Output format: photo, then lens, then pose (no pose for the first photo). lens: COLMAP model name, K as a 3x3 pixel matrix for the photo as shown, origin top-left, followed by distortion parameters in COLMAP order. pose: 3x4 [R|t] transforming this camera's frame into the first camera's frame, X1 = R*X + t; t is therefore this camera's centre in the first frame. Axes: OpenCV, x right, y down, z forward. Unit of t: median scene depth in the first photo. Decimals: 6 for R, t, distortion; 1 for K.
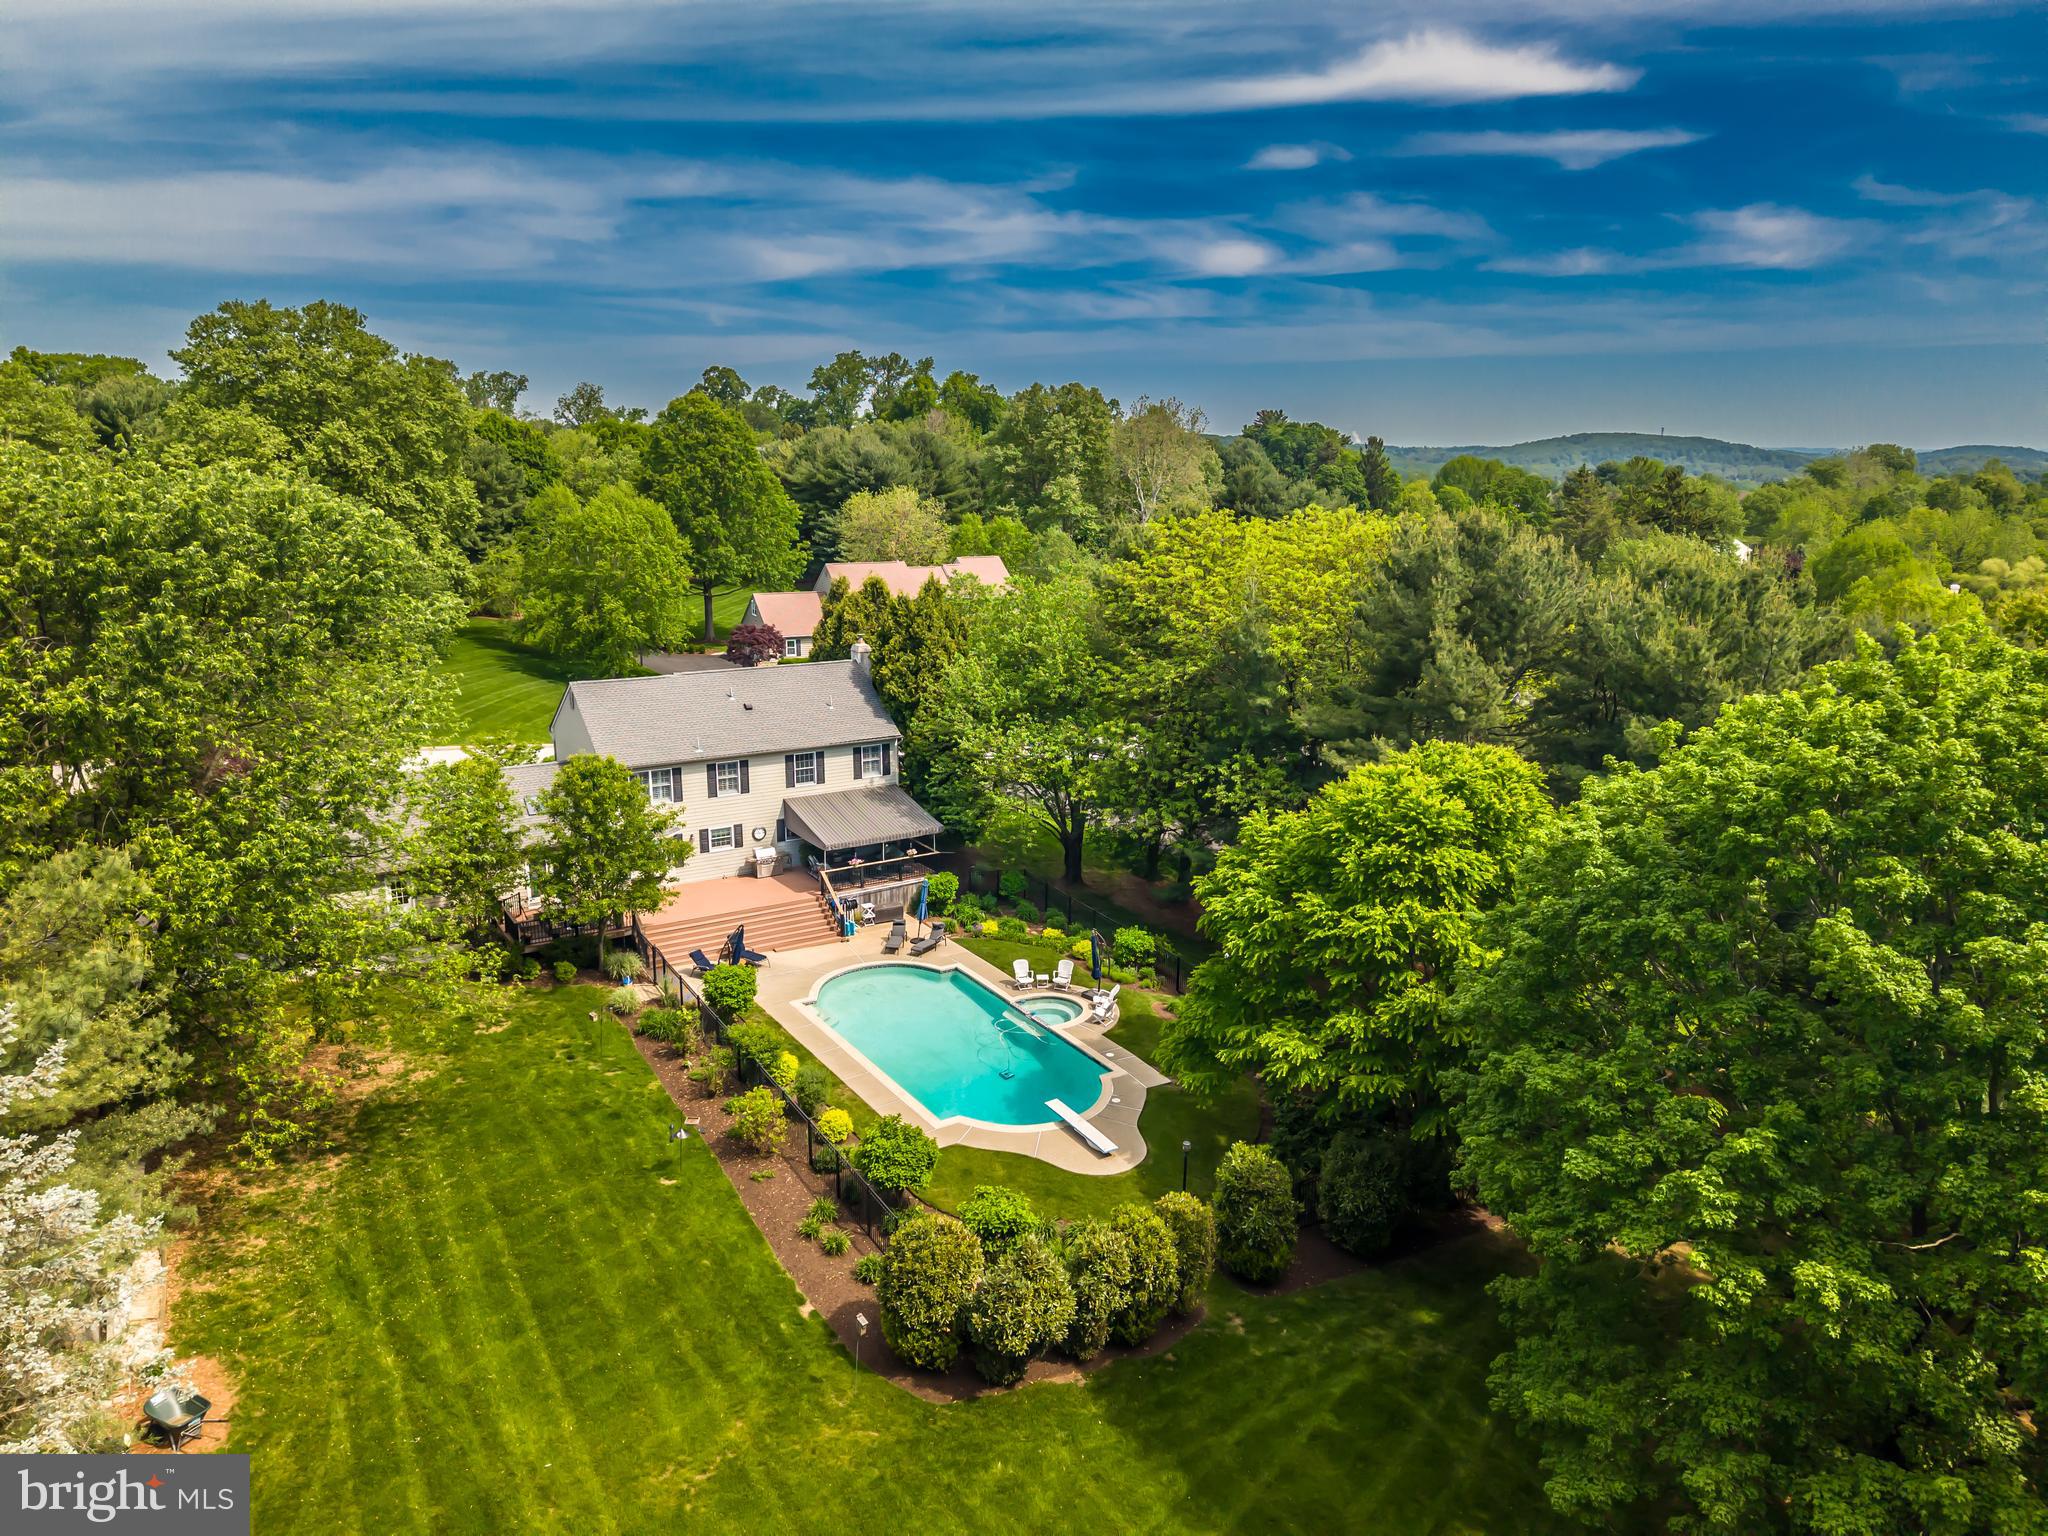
lens RADIAL K [[1372.7, 0, 1022.2], [0, 1372.7, 773.2], [0, 0, 1]] dist [0.007962, -0.004331]
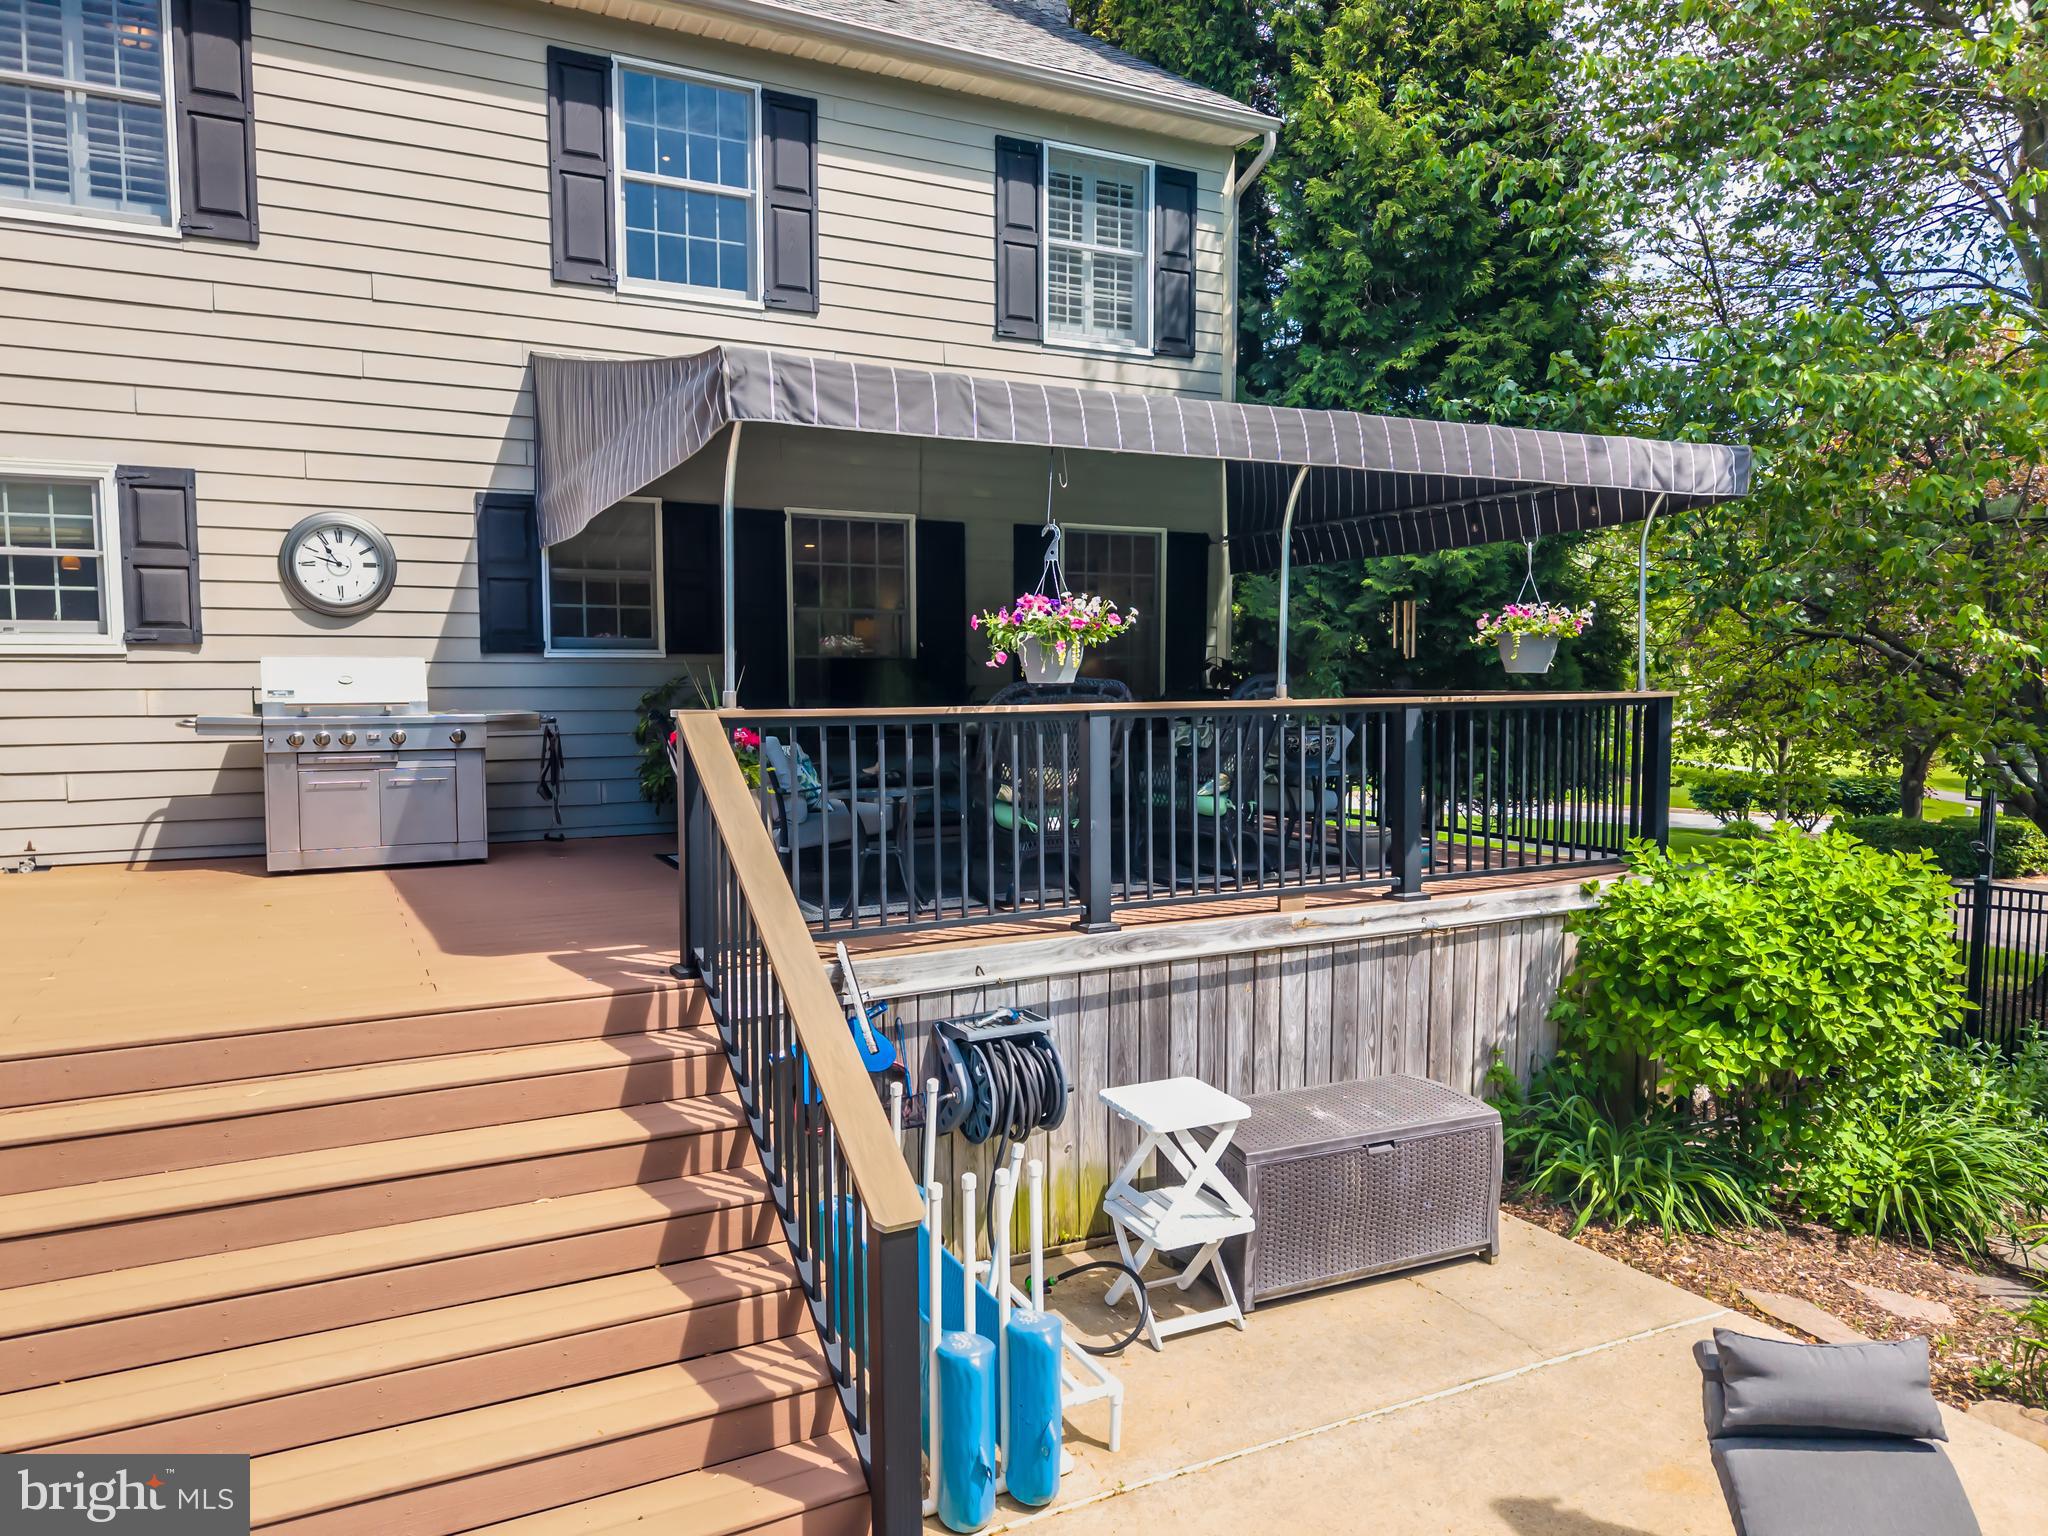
lens RADIAL K [[1372.7, 0, 1022.2], [0, 1372.7, 773.2], [0, 0, 1]] dist [0.007962, -0.004331]
pose [[0.998580, 0.008183, -0.052635, -0.114510], [-0.015853, 0.989008, -0.147007, 0.085723], [0.050854, 0.147633, 0.987734, 0.876822]]
